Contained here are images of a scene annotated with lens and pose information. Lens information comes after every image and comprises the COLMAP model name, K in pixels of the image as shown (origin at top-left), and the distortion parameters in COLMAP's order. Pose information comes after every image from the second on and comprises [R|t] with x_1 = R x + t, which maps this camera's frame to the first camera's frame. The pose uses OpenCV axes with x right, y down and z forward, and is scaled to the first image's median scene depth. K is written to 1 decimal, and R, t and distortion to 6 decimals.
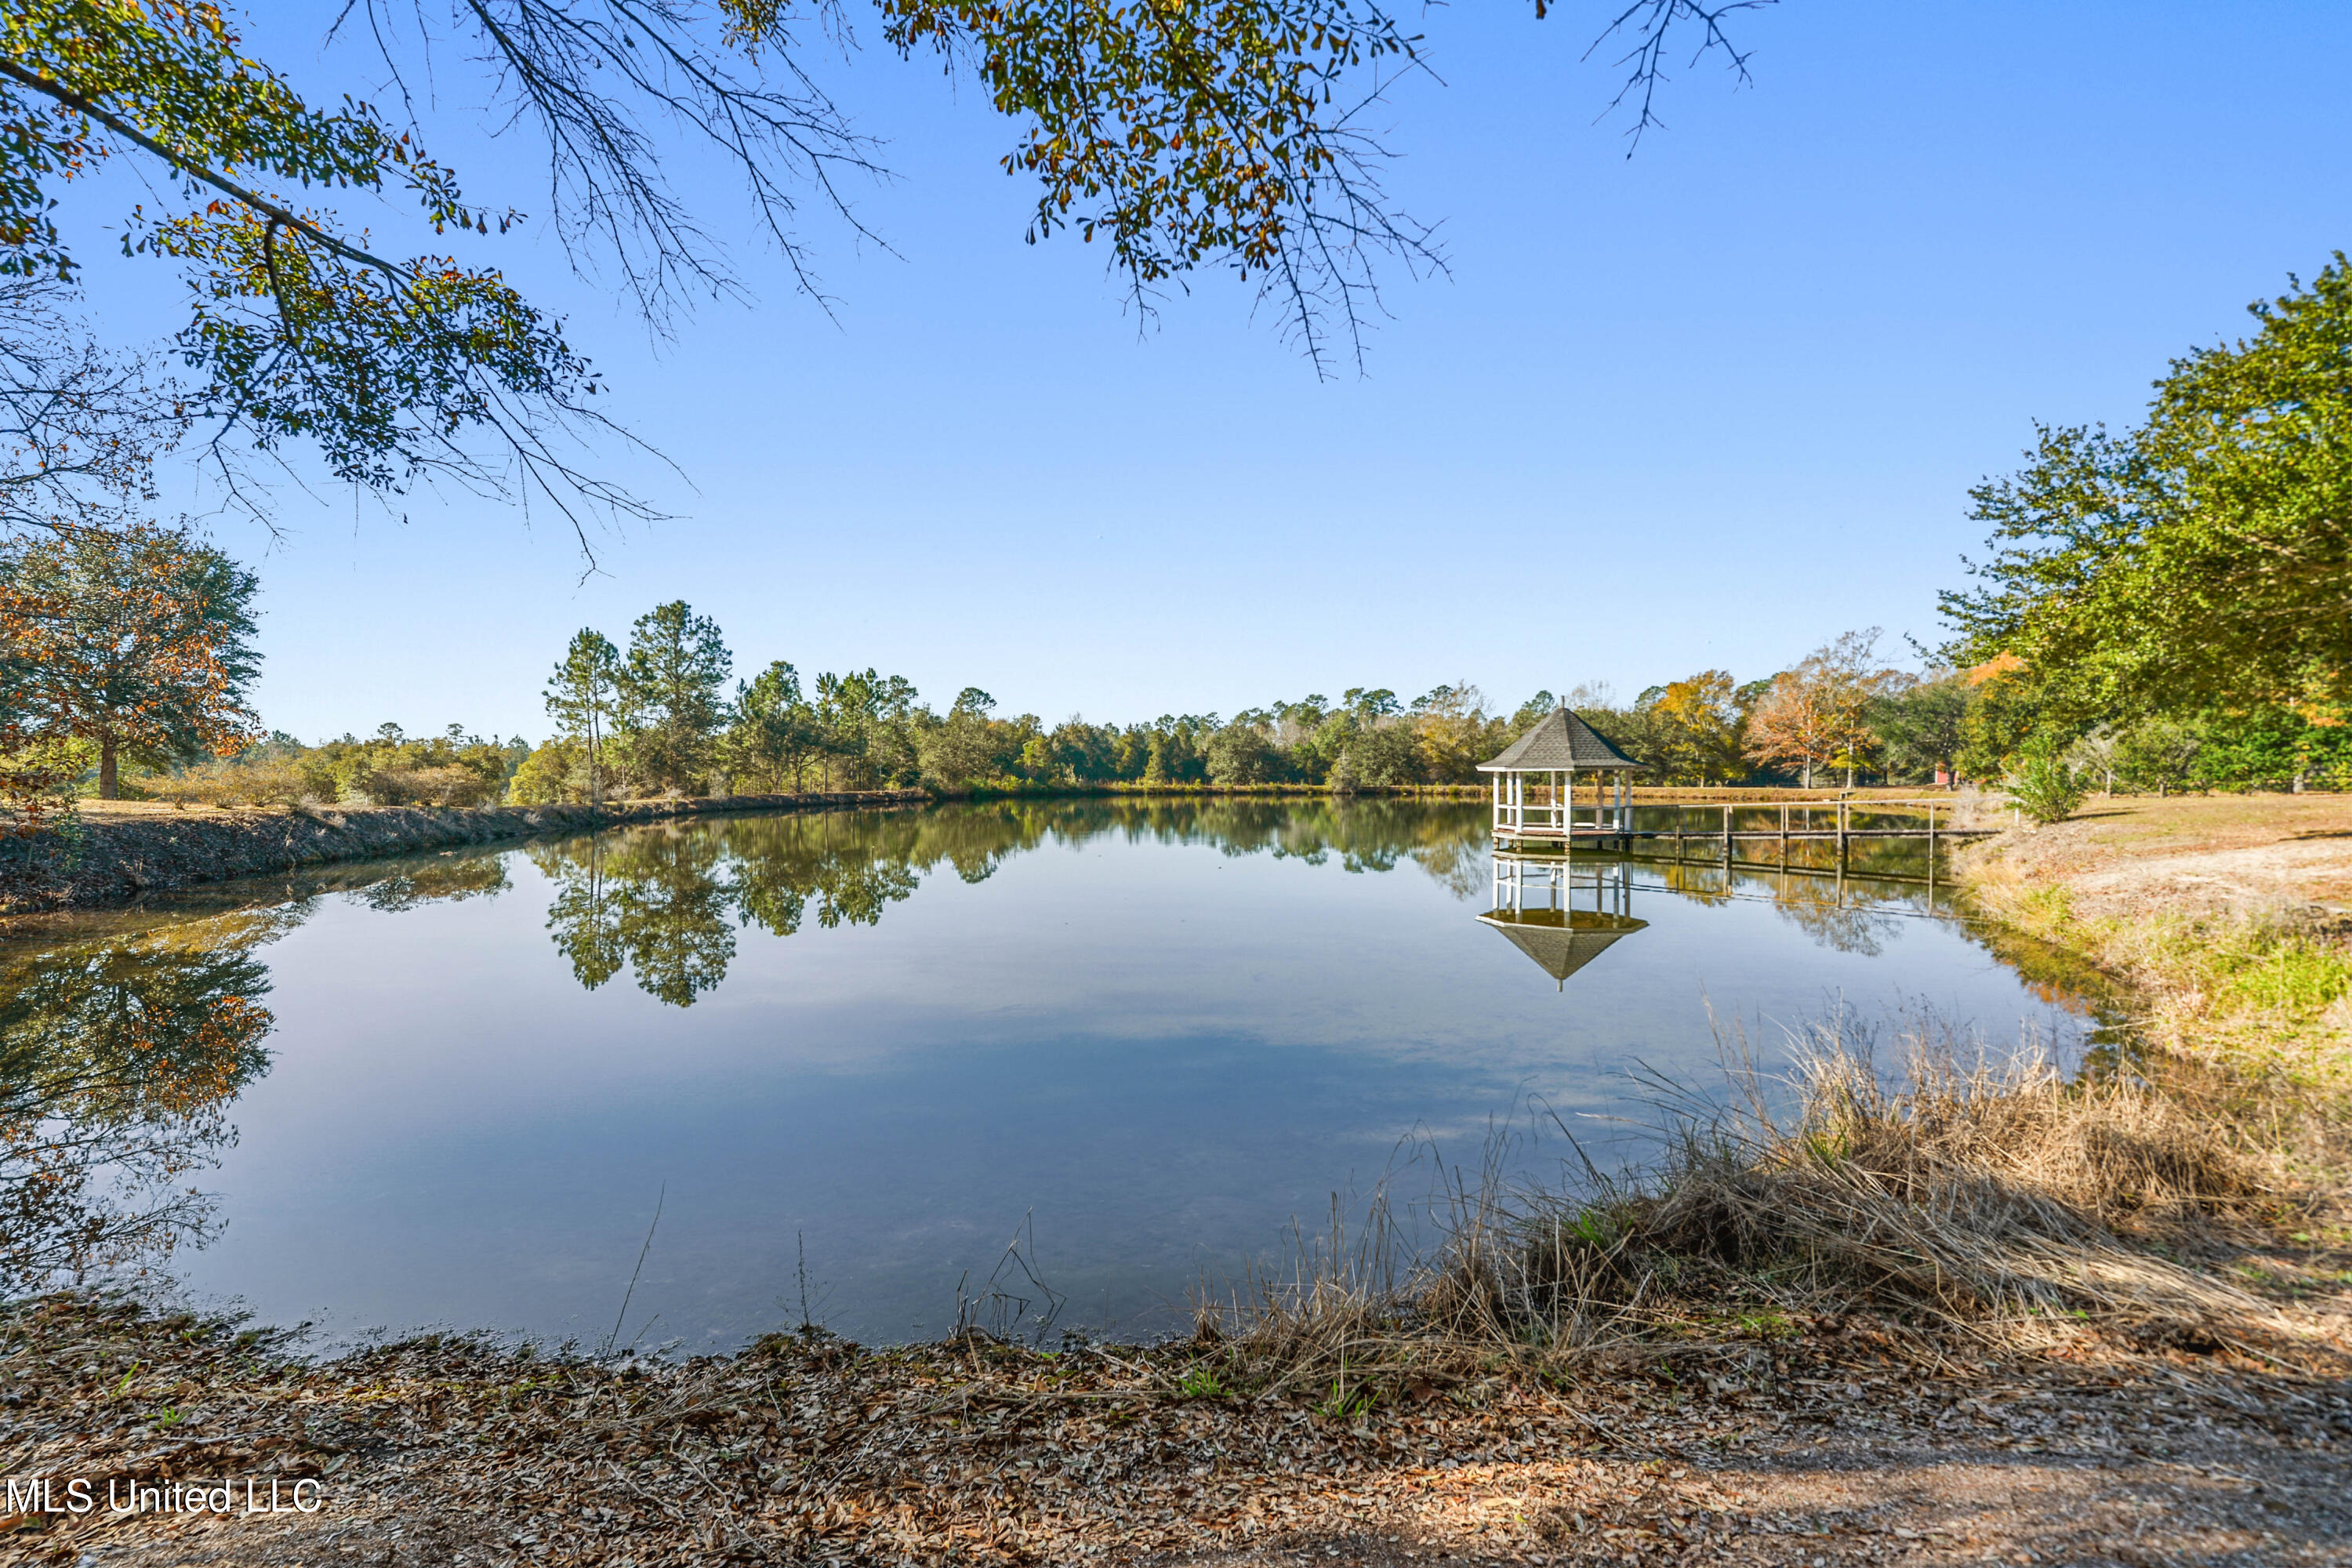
lens RADIAL K [[1148.4, 0, 1174.8], [0, 1148.4, 784.6], [0, 0, 1]] dist [0.005621, 0.000292]
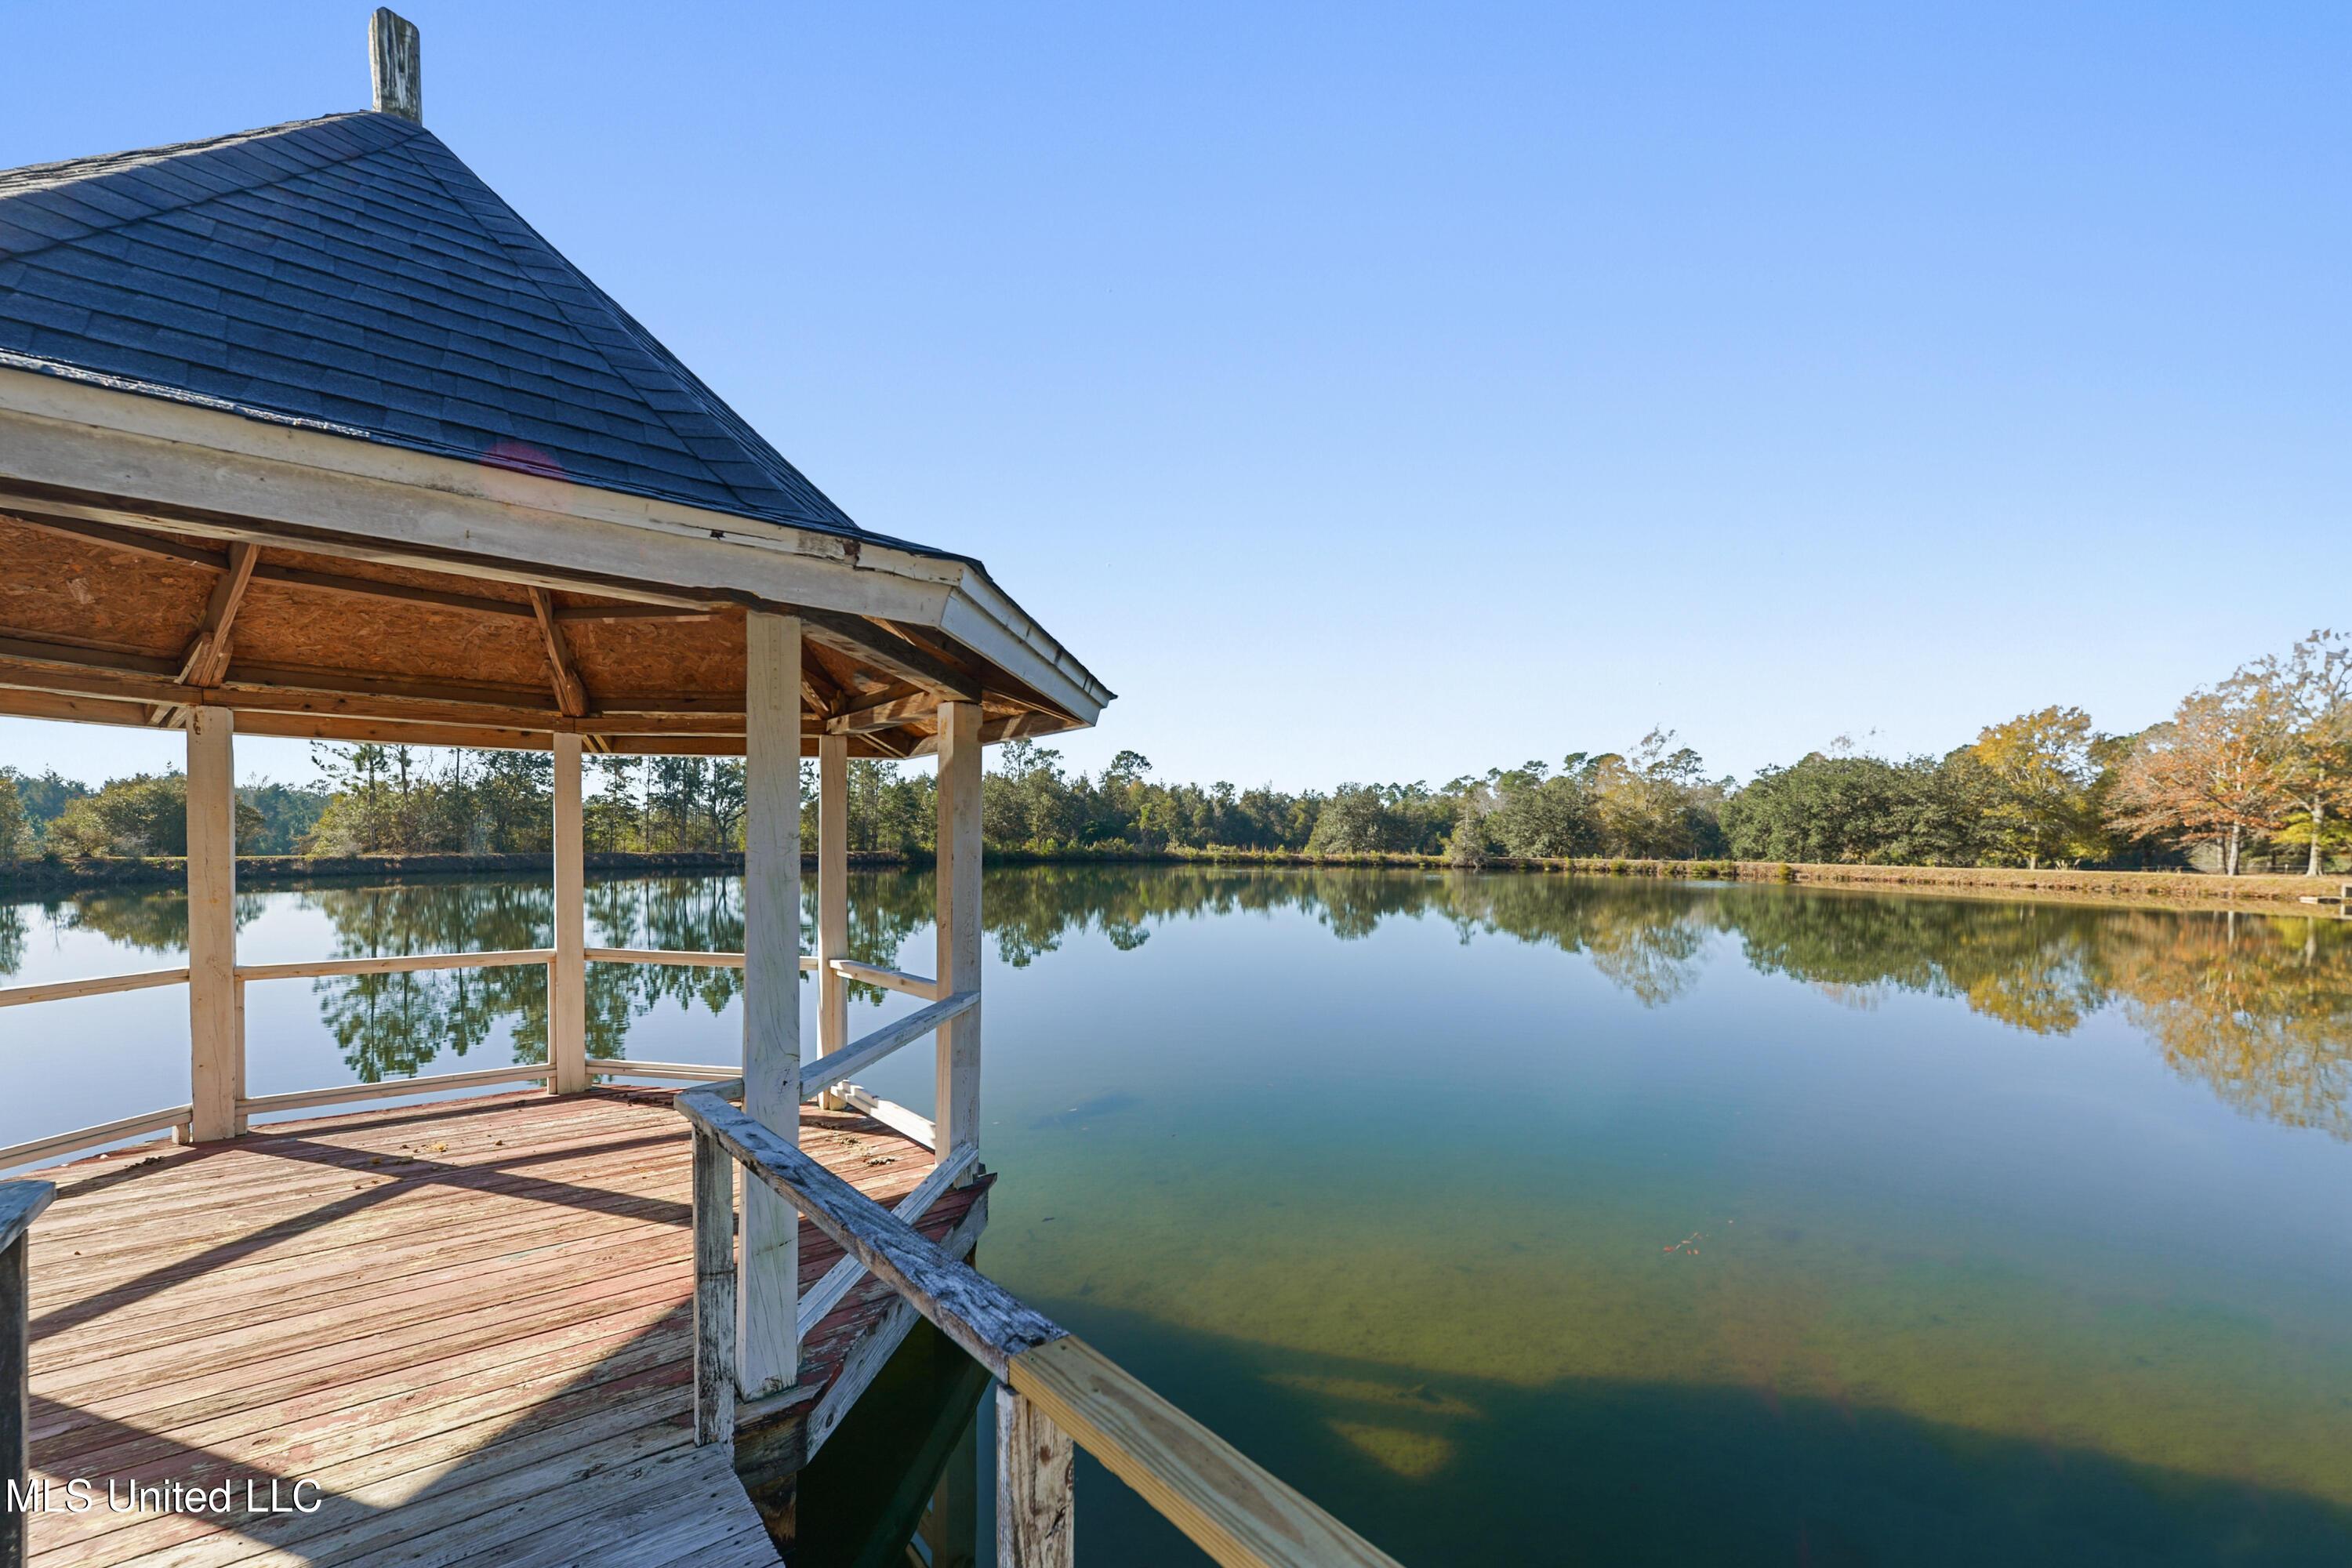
lens RADIAL K [[958.1, 0, 1190.4], [0, 958.1, 860.4], [0, 0, 1]] dist [0.012615, -0.001627]
pose [[0.958227, 0.019547, -0.285341, 0.135279], [-0.017485, 0.999799, 0.009770, 0.000300], [0.285475, -0.004373, 0.958376, 0.289979]]
